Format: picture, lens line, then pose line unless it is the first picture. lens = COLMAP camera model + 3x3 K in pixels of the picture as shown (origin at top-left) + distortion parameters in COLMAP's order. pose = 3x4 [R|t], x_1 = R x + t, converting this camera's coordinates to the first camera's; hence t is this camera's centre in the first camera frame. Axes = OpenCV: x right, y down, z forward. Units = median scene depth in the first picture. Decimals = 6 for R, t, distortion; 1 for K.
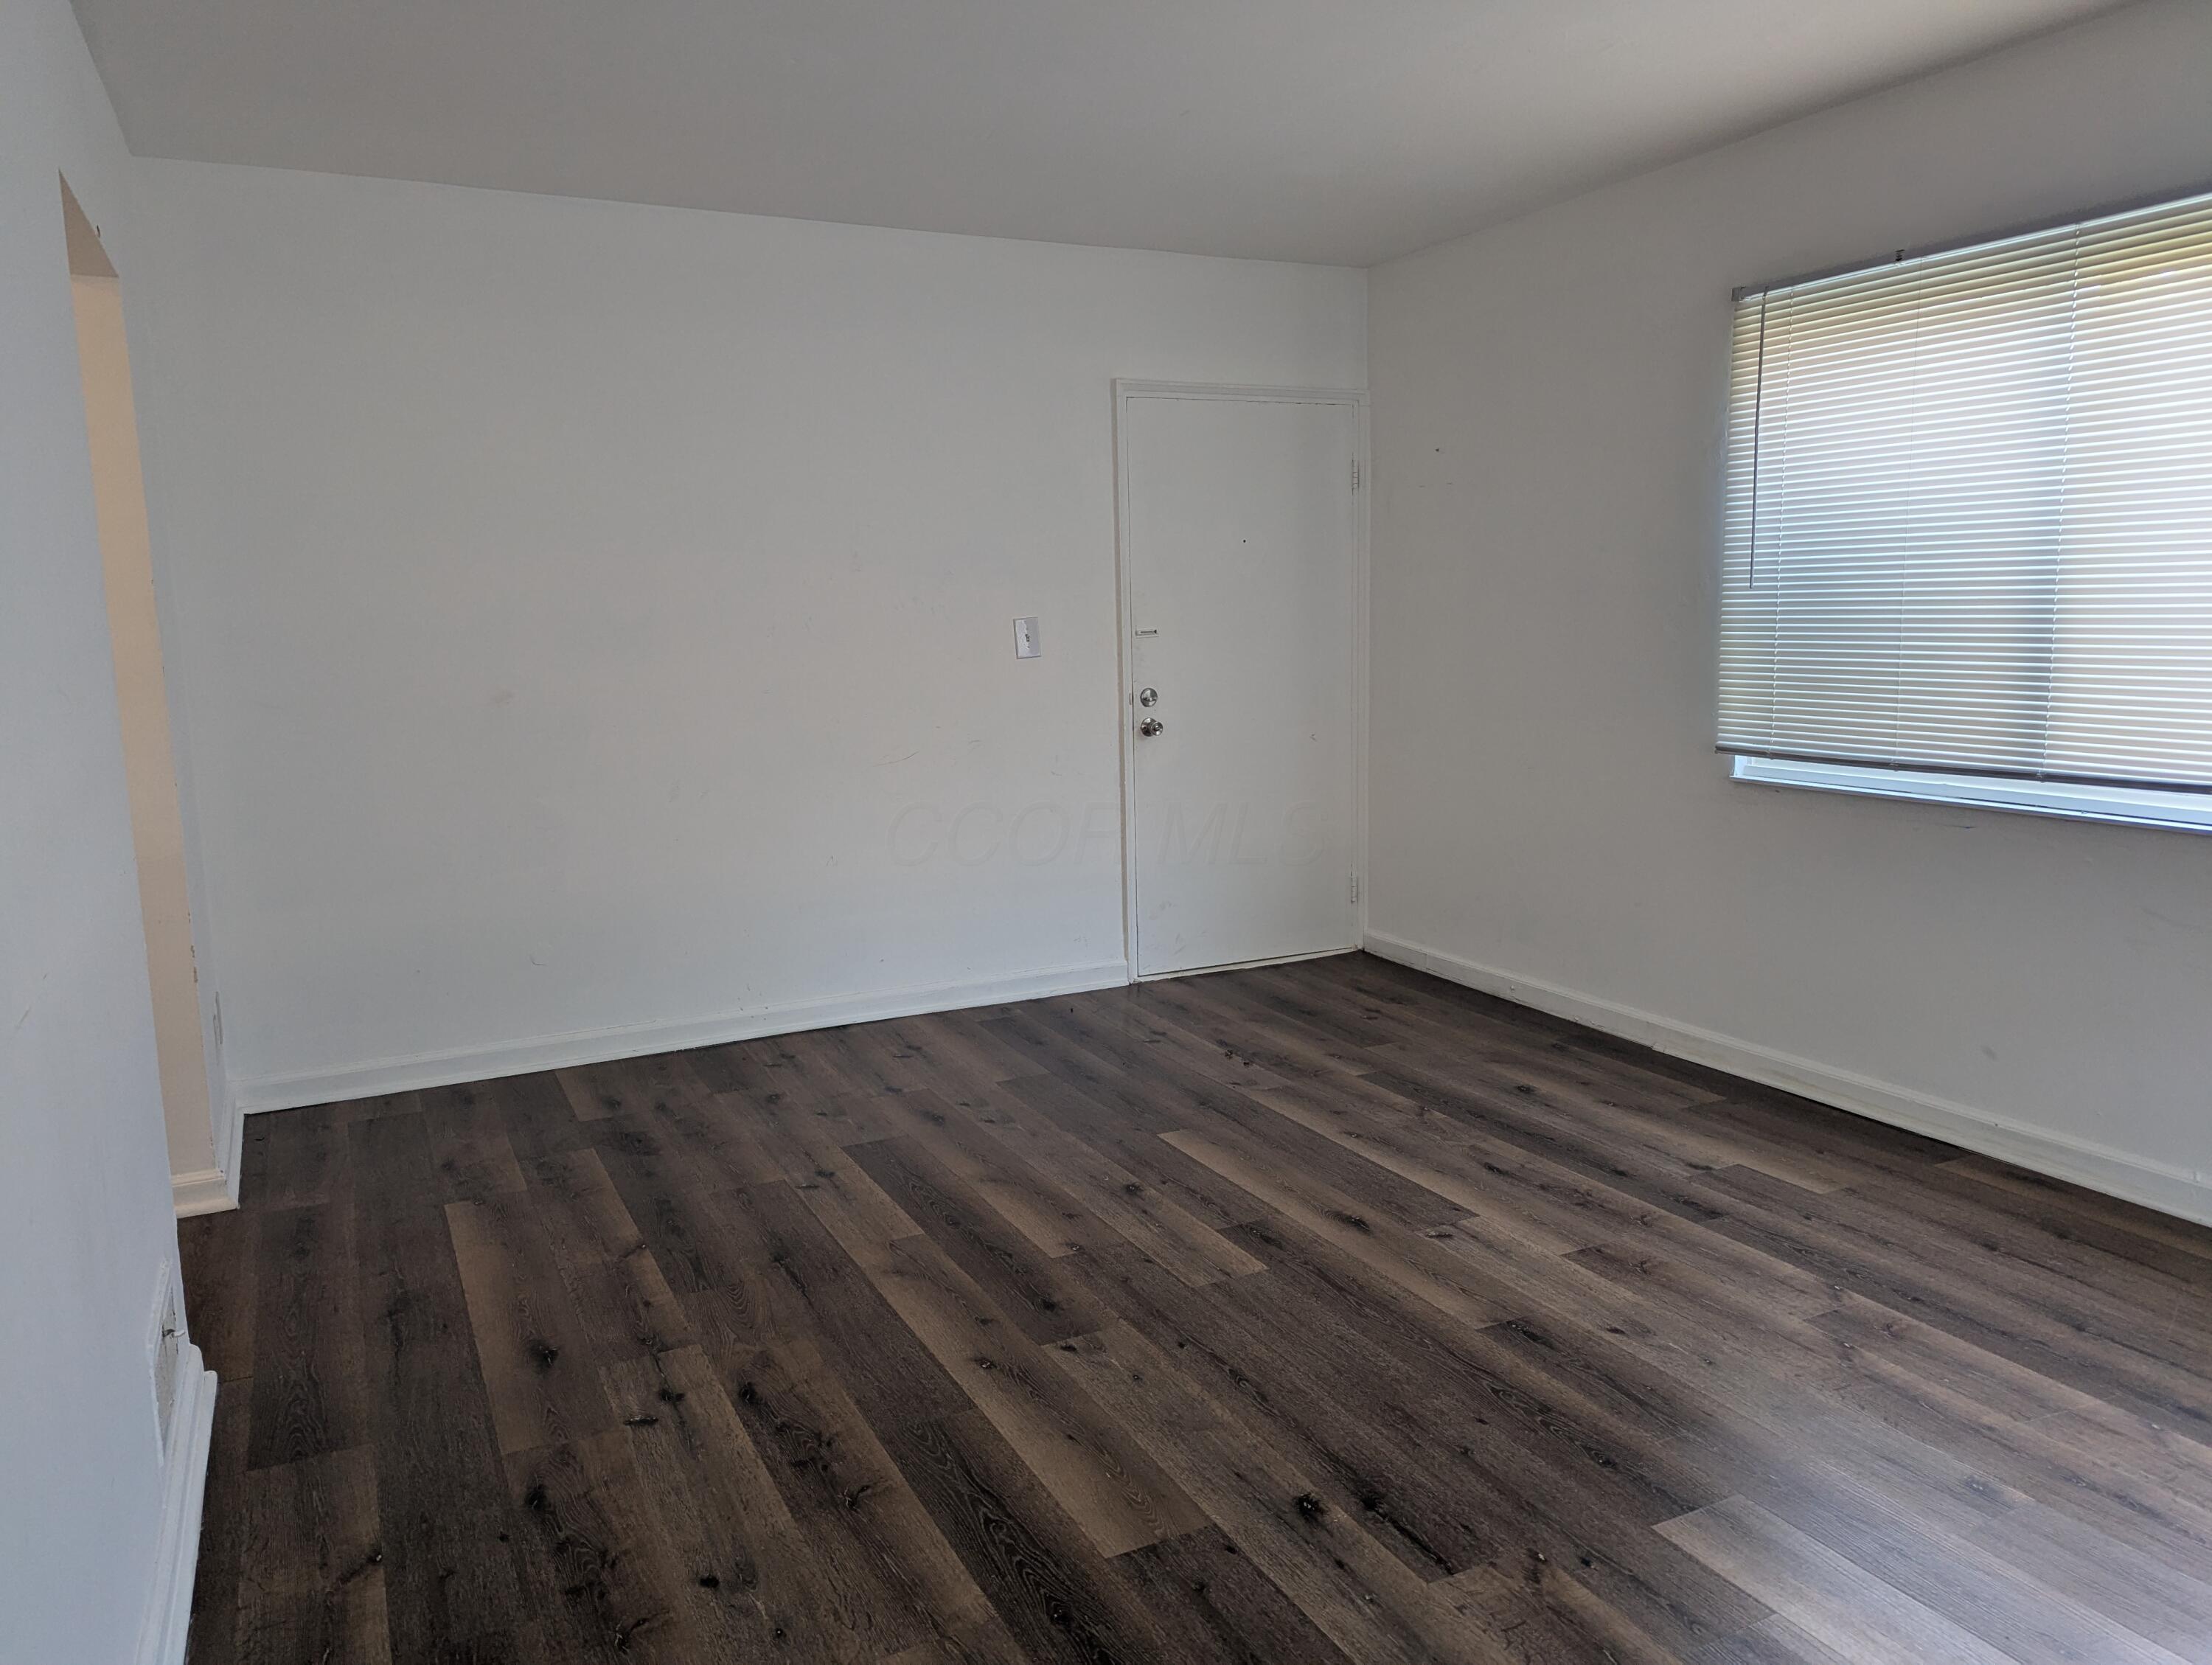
lens RADIAL K [[1563.5, 0, 1113.2], [0, 1563.5, 827.4], [0, 0, 1]] dist [0.100477, -0.095676]
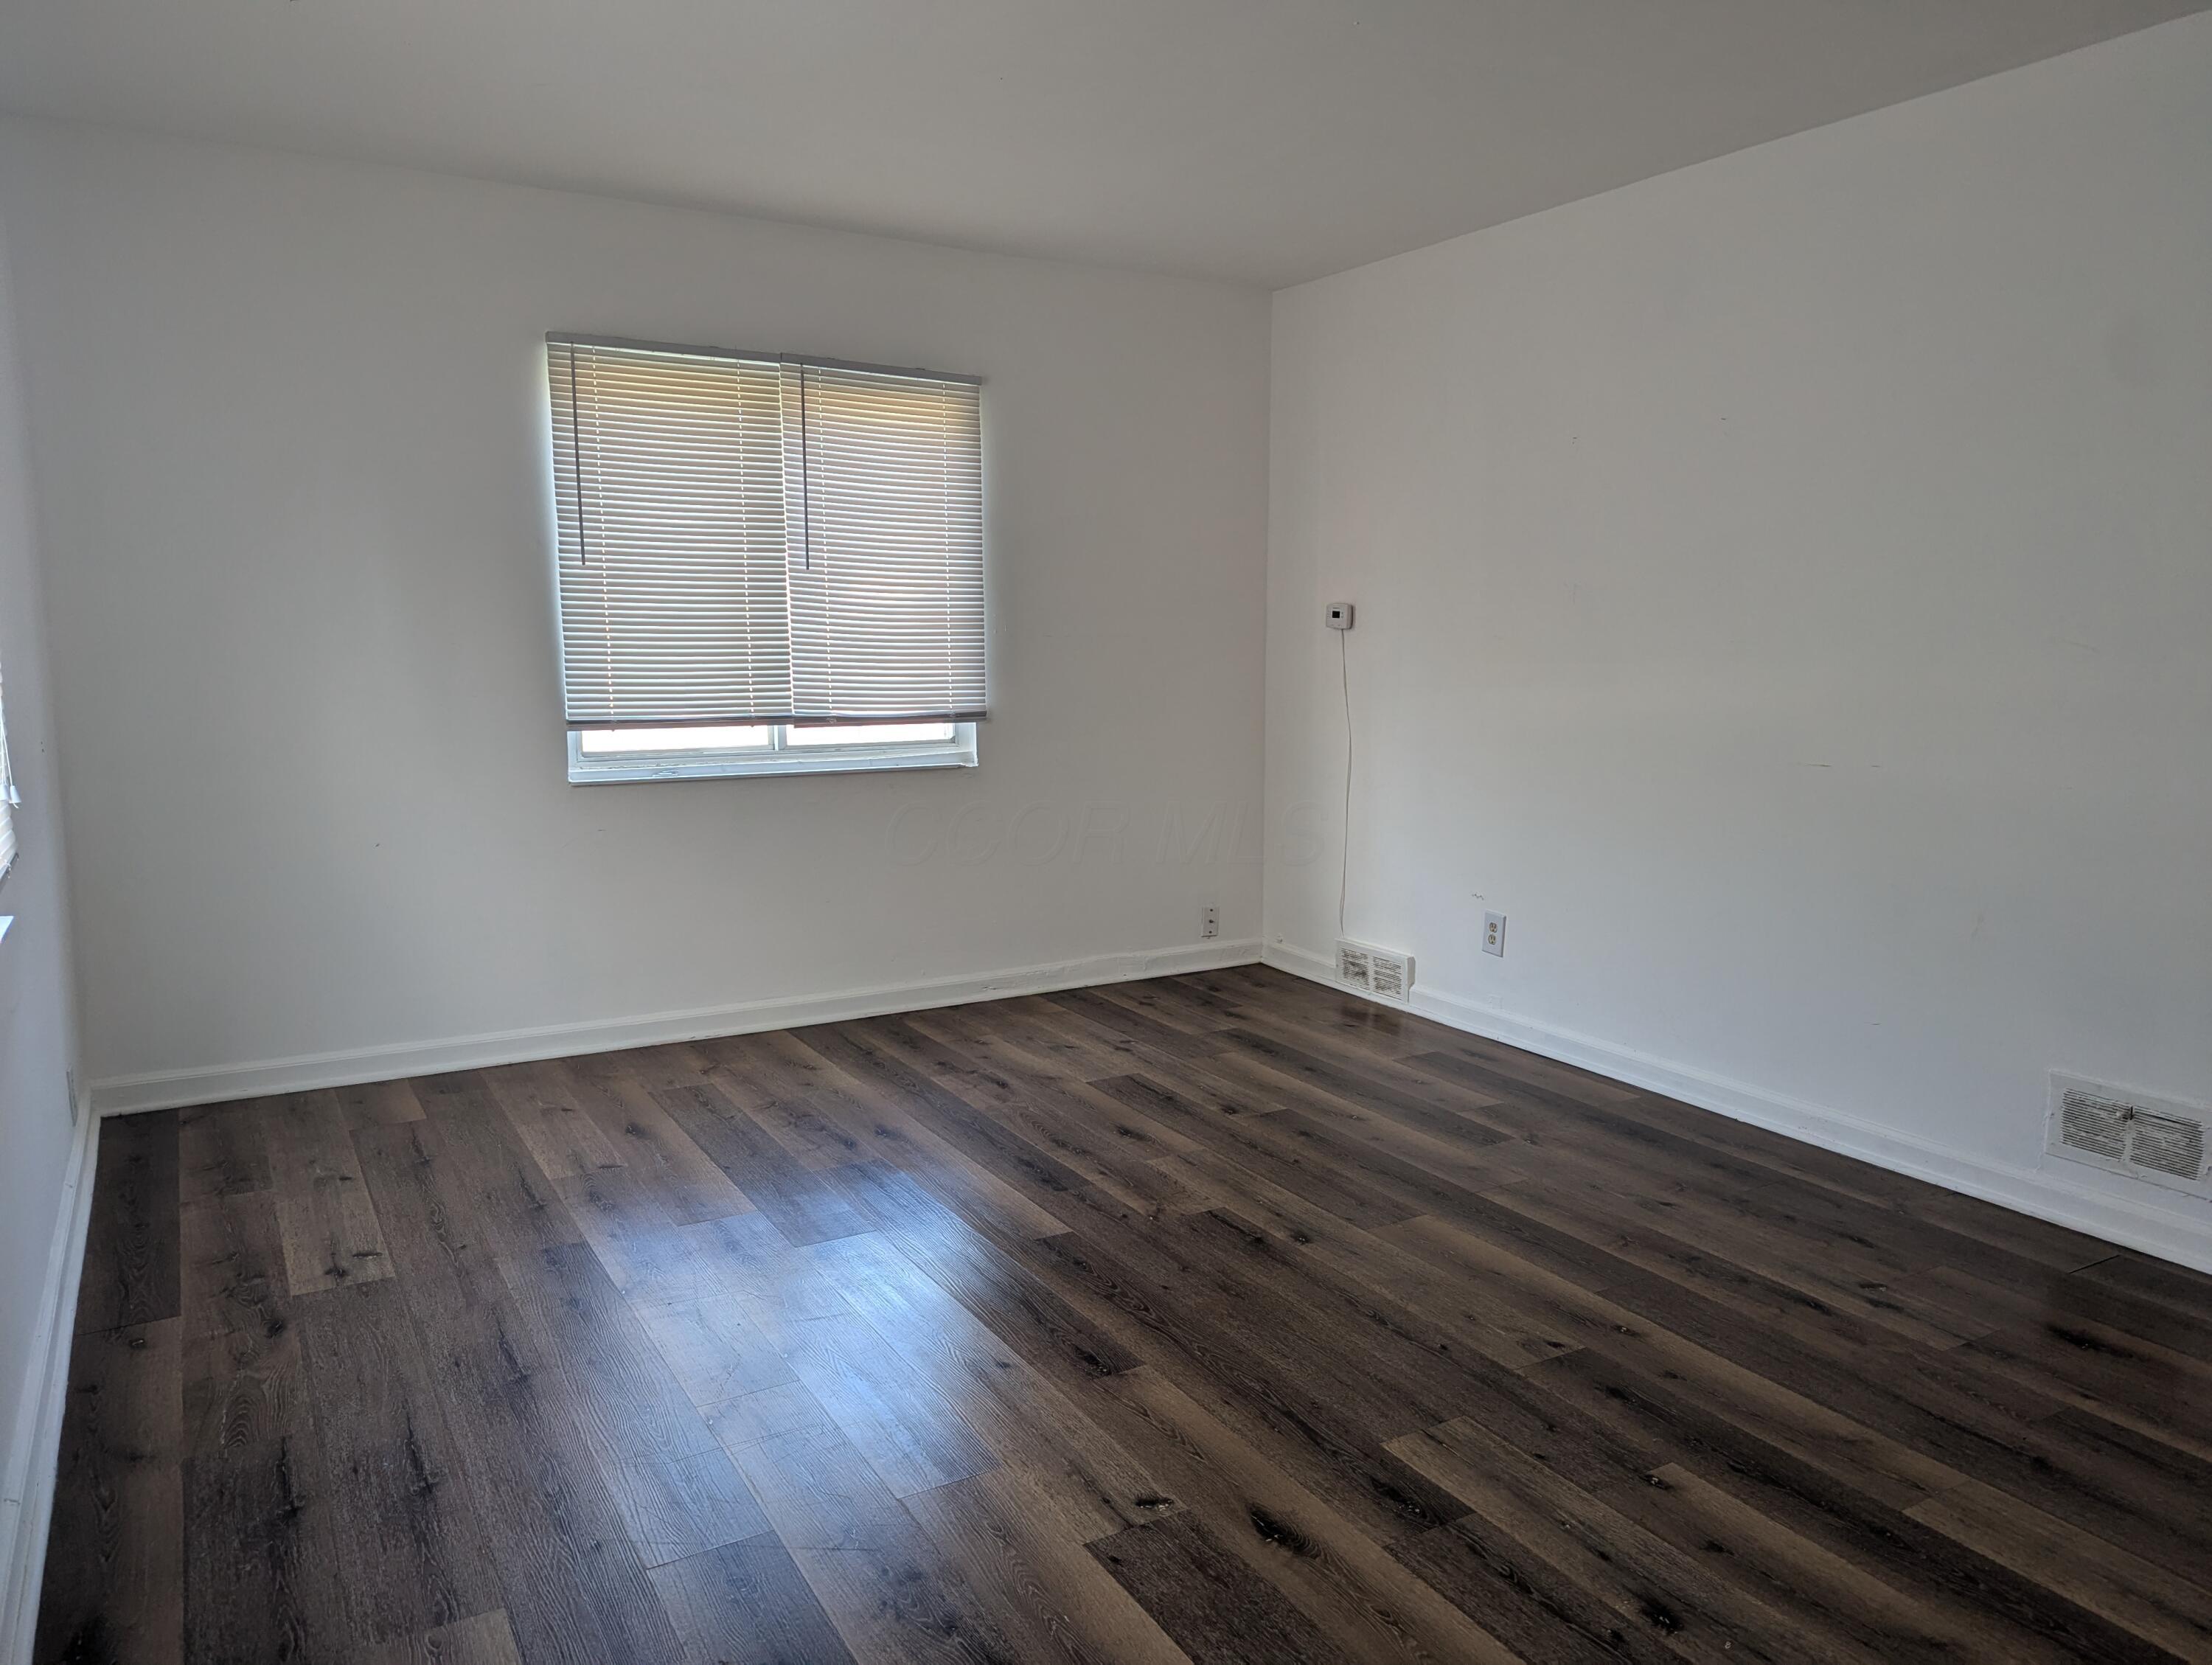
lens RADIAL K [[1563.5, 0, 1113.2], [0, 1563.5, 827.4], [0, 0, 1]] dist [0.100477, -0.095676]
pose [[-0.998081, 0.026249, -0.056091, 0.293122], [0.010110, 0.962641, 0.270594, -0.253866], [0.061098, 0.269507, -0.961058, 1.825526]]
